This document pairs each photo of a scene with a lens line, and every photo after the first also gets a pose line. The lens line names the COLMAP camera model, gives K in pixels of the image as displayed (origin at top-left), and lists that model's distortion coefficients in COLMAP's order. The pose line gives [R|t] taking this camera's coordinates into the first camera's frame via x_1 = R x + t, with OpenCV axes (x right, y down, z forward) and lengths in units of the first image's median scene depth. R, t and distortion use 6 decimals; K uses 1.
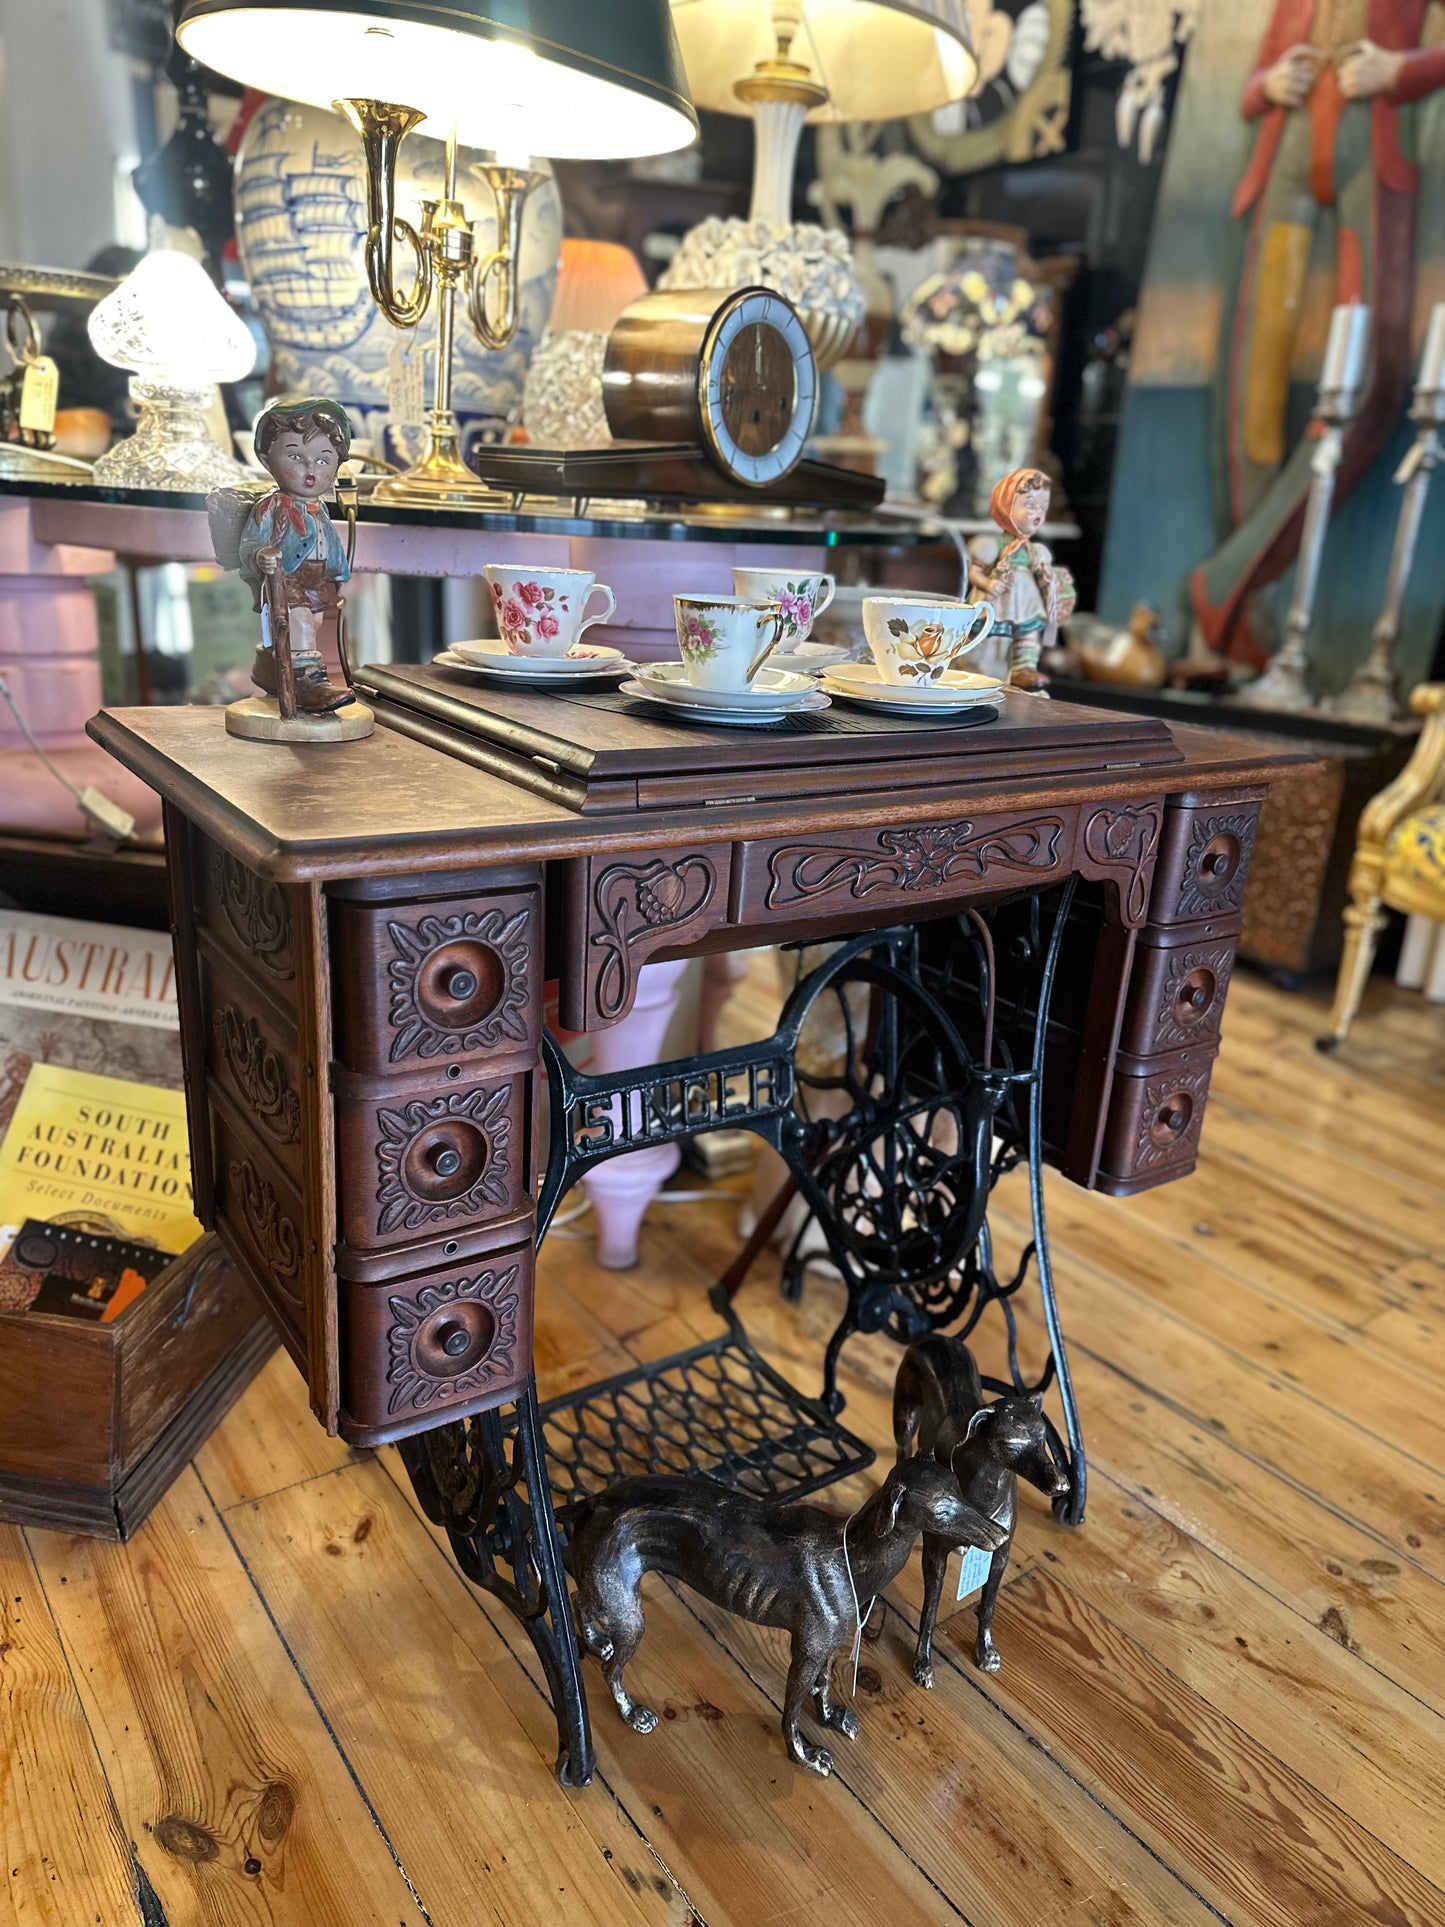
lens RADIAL K [[1407.9, 0, 752.1], [0, 1407.9, 1001.3], [0, 0, 1]] dist [0.078353, -0.071957]
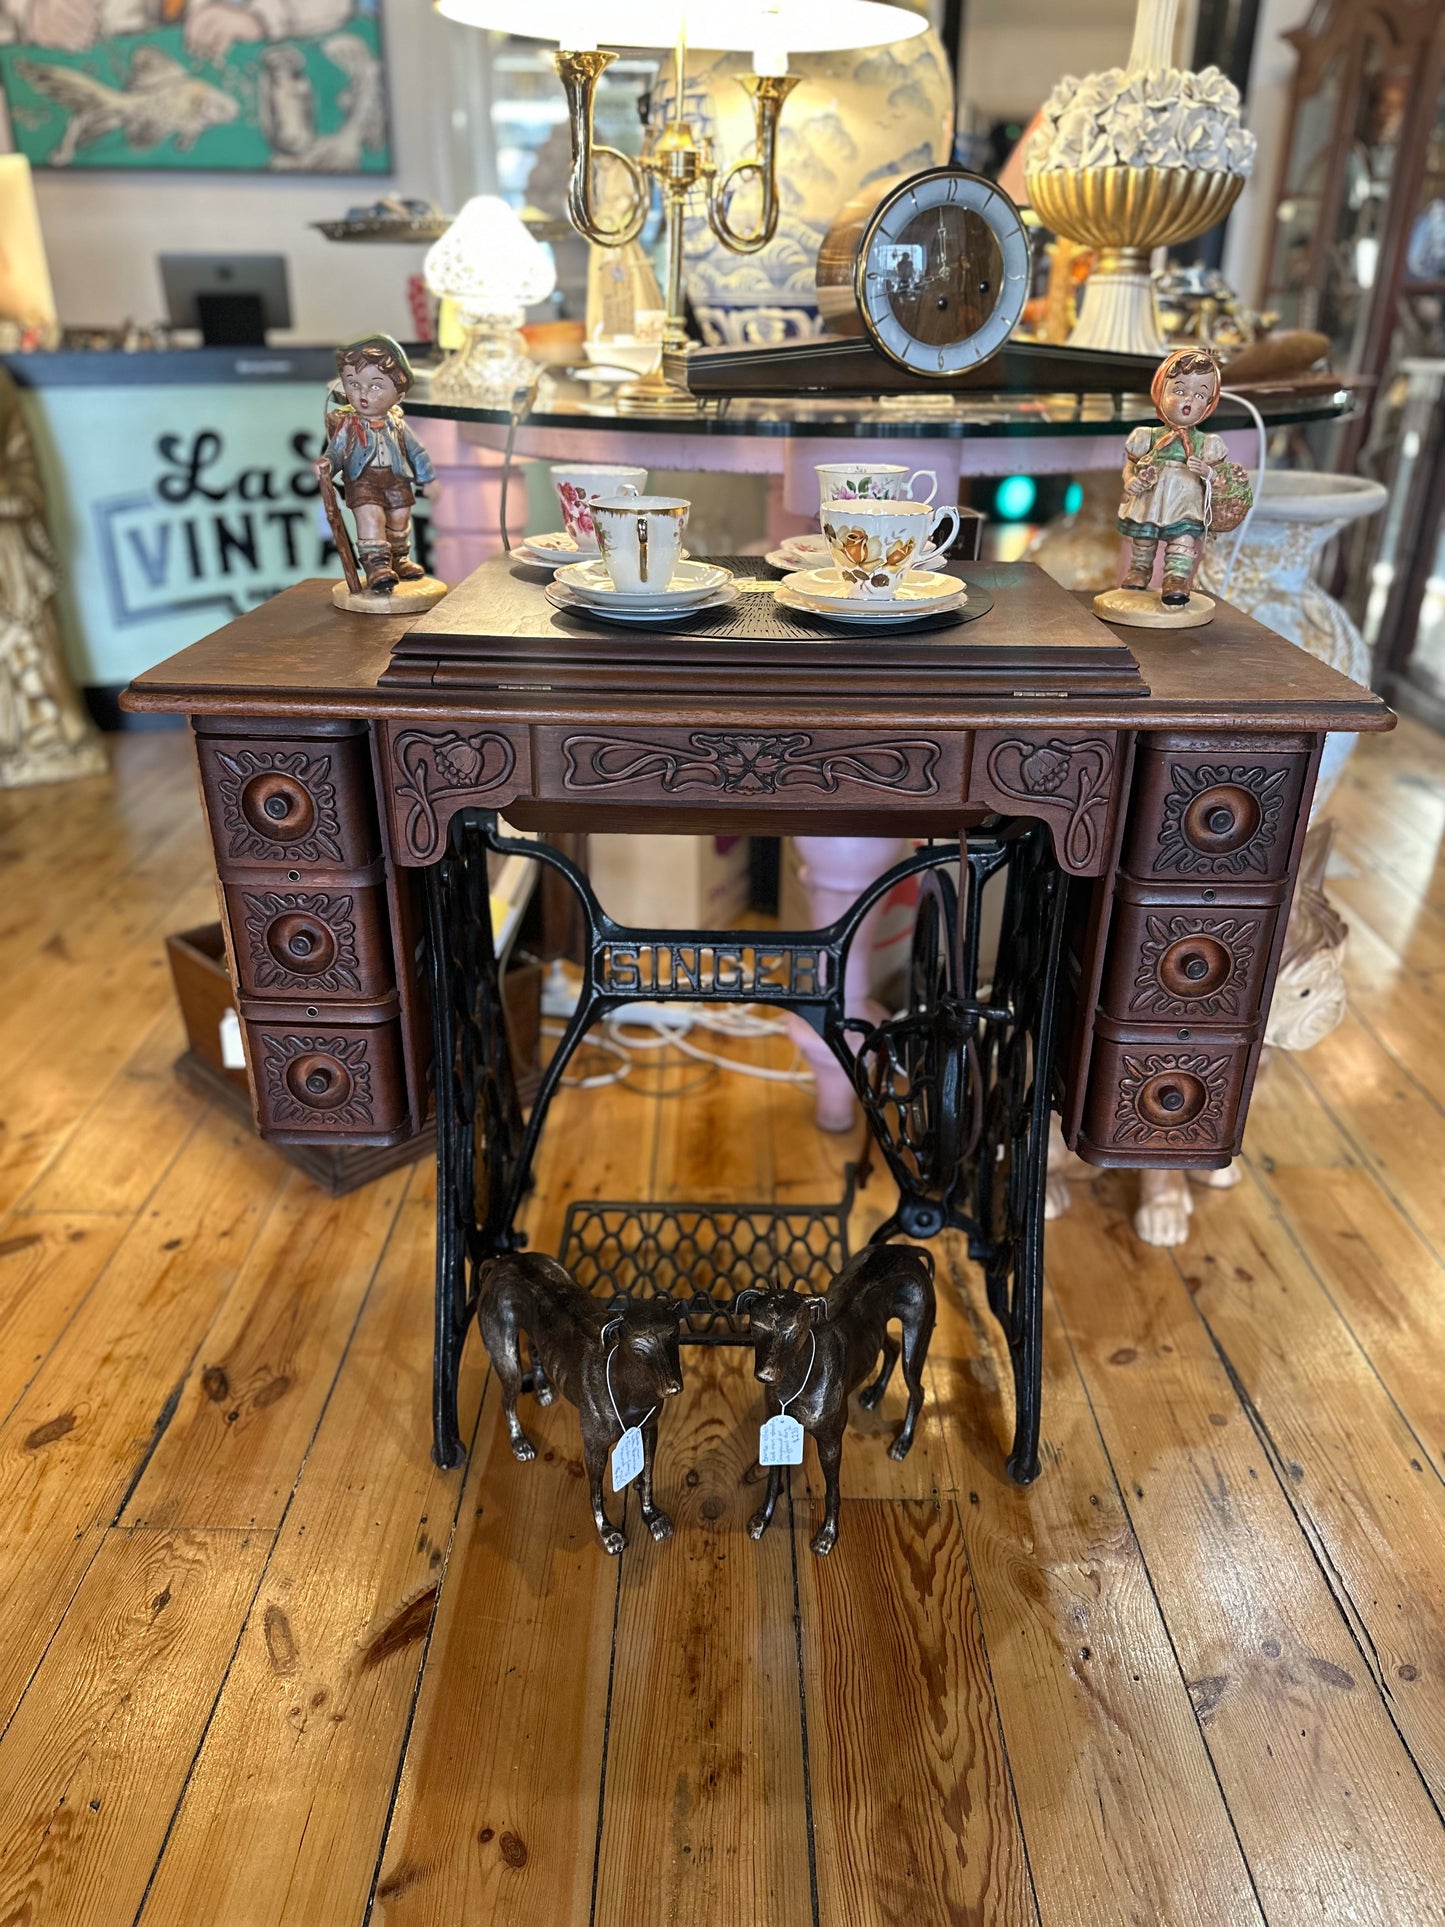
lens RADIAL K [[1407.9, 0, 728.5], [0, 1407.9, 997.9], [0, 0, 1]] dist [0.078353, -0.071957]
pose [[0.800283, 0.215724, -0.559473, 0.633583], [-0.167182, 0.976317, 0.137312, -0.063616], [0.575845, -0.016355, 0.817396, 0.120167]]
